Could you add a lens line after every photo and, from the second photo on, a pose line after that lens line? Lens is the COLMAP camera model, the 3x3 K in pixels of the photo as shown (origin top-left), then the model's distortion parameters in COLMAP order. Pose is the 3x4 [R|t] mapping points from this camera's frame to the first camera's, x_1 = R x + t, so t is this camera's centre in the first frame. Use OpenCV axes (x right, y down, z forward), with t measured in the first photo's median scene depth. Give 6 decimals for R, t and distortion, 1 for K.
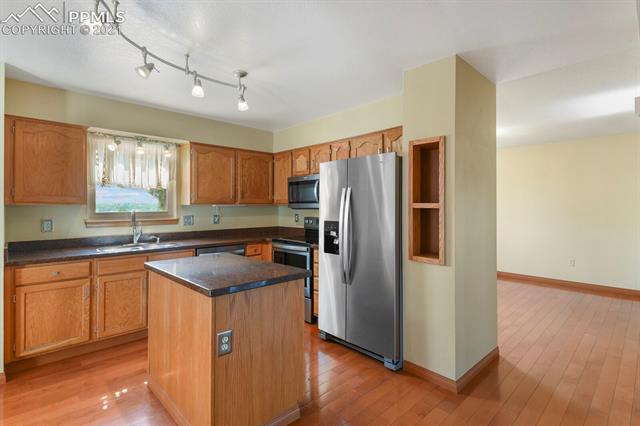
lens RADIAL K [[311.1, 0, 335.3], [0, 311.1, 206.0], [0, 0, 1]] dist [0.005189, -0.003646]
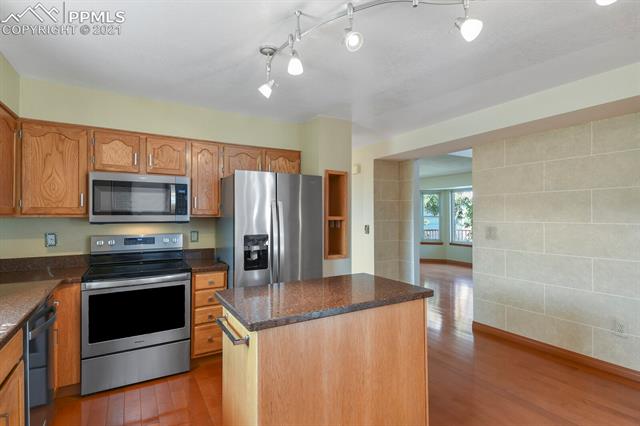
lens RADIAL K [[311.1, 0, 317.5], [0, 311.1, 214.7], [0, 0, 1]] dist [0.005189, -0.003646]
pose [[0.247240, 0.004597, 0.968943, -0.785573], [-0.001277, 0.999989, -0.004418, -0.007530], [-0.968953, -0.000145, 0.247243, 0.526473]]
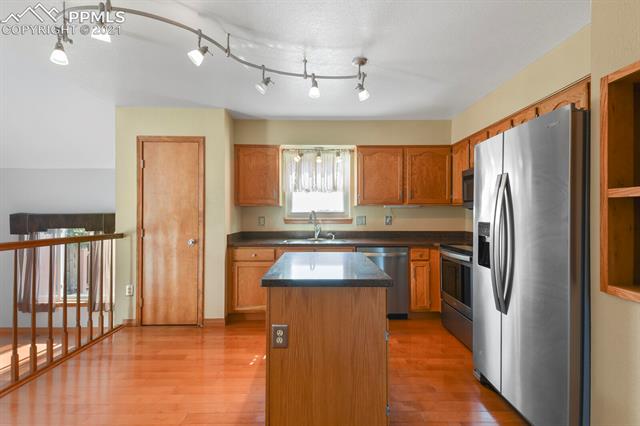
lens RADIAL K [[311.1, 0, 319.4], [0, 311.1, 212.0], [0, 0, 1]] dist [0.005189, -0.003646]
pose [[0.706918, -0.002931, -0.707289, 0.204993], [0.000572, 0.999993, -0.003572, 0.024371], [0.707295, 0.002120, 0.706915, 0.186056]]
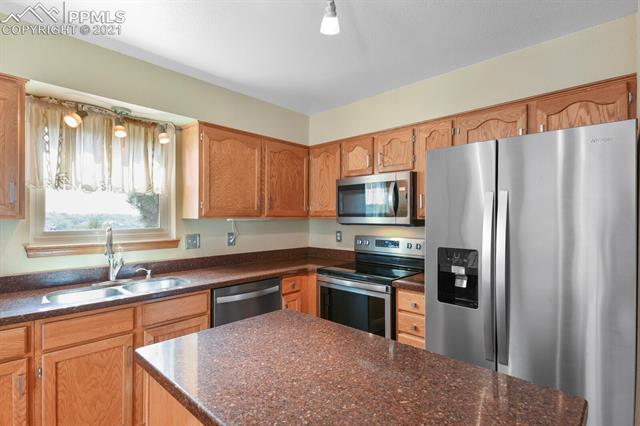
lens RADIAL K [[311.1, 0, 325.7], [0, 311.1, 219.2], [0, 0, 1]] dist [0.005189, -0.003646]
pose [[0.999412, 0.003116, 0.034153, -0.249423], [-0.003357, 0.999970, 0.006989, -0.009044], [-0.034131, -0.007099, 0.999392, 0.382142]]
